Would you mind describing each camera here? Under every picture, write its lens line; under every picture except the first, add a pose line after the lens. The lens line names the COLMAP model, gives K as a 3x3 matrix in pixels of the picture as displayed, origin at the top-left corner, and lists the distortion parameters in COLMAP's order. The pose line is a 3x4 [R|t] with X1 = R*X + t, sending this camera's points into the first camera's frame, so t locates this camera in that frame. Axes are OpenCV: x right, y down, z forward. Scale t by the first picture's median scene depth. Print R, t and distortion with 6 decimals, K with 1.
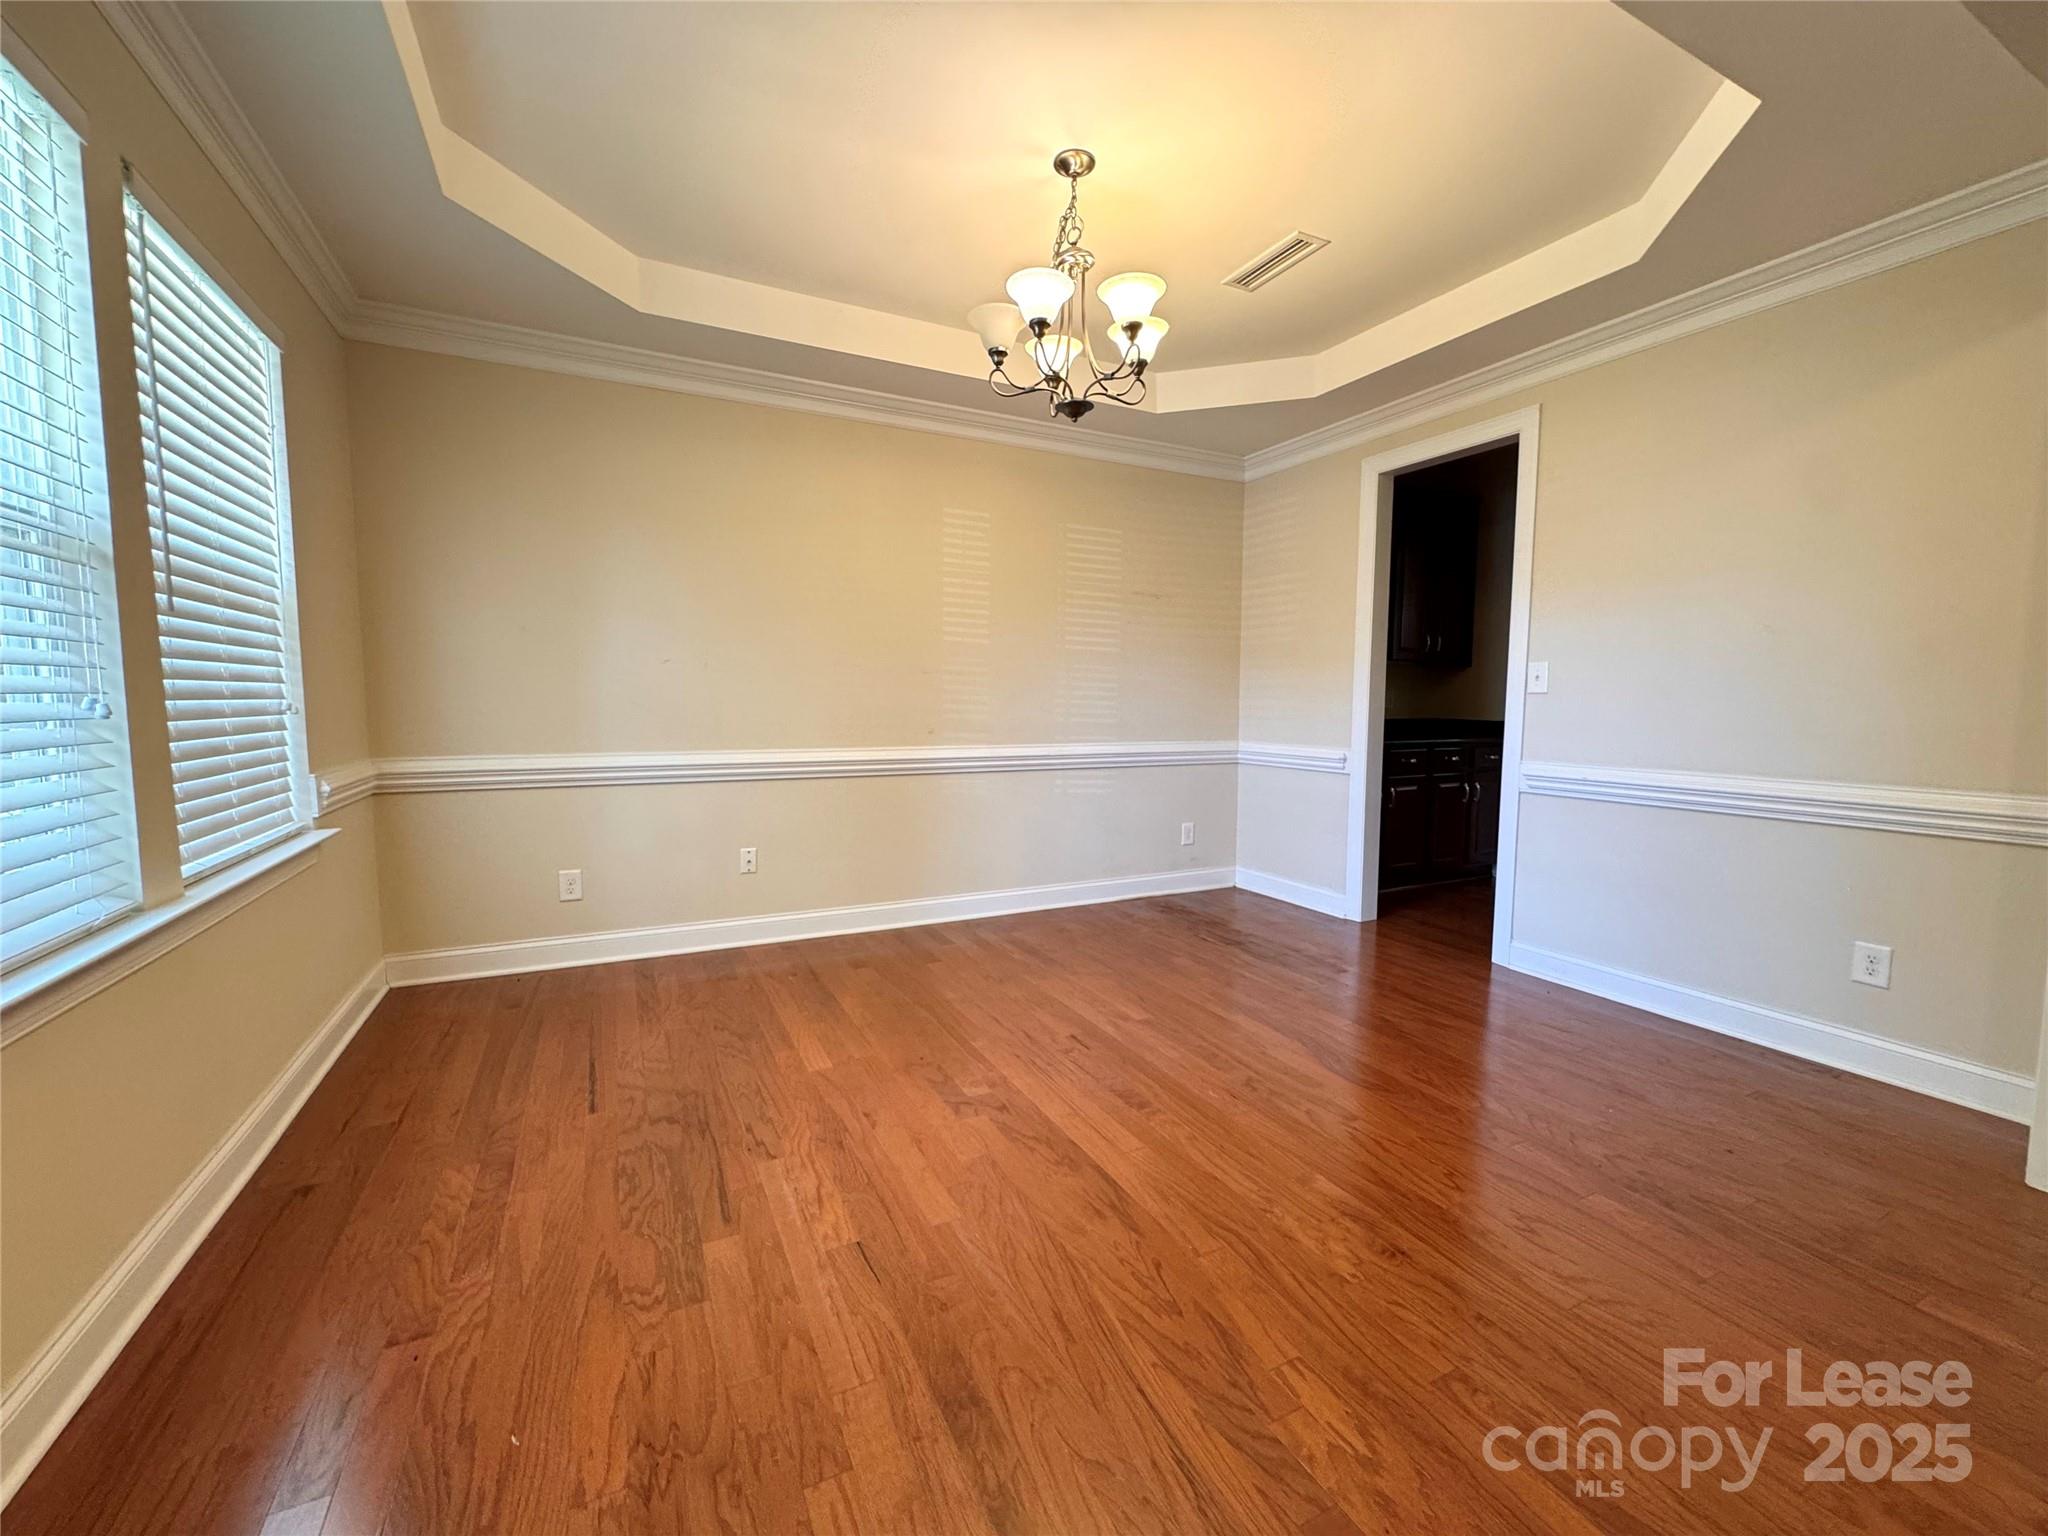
lens RADIAL K [[816.1, 0, 1018.6], [0, 816.1, 768.9], [0, 0, 1]] dist [-0.002883, -0.000091]
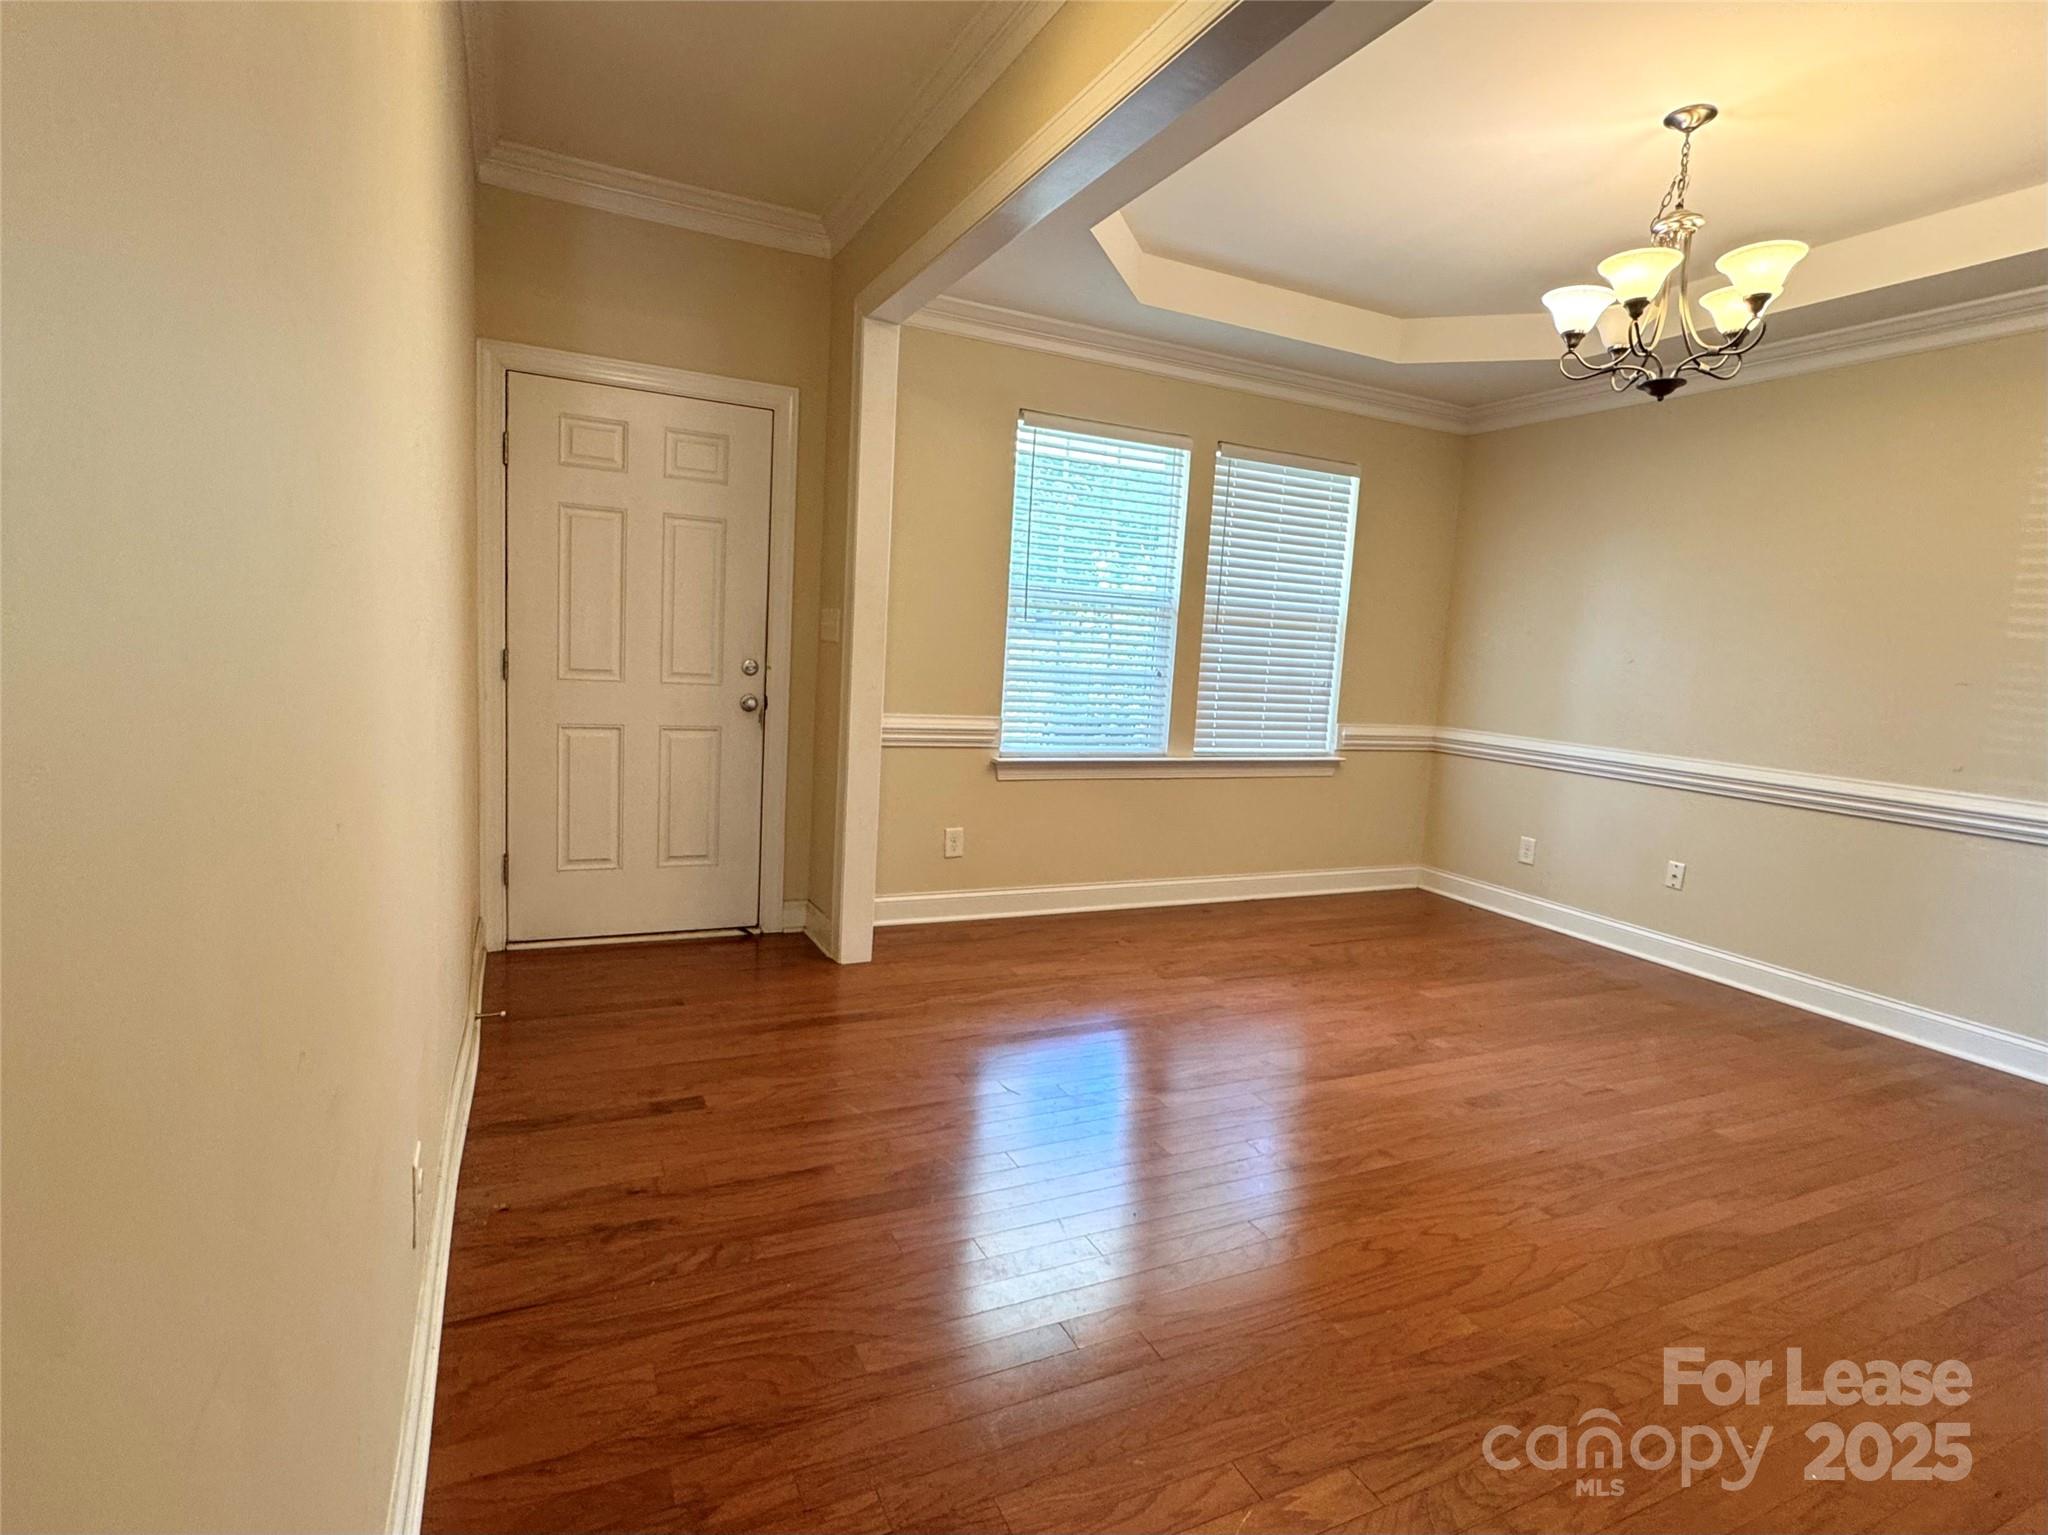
lens RADIAL K [[1018.7, 0, 1024.0], [0, 1018.7, 767.5], [0, 0, 1]] dist [-0.001419, -0.000047]
pose [[-0.012991, 0.113837, -0.993414, 1.247253], [-0.143969, 0.982933, 0.114519, -0.053106], [0.989497, 0.144509, 0.003620, 0.358149]]
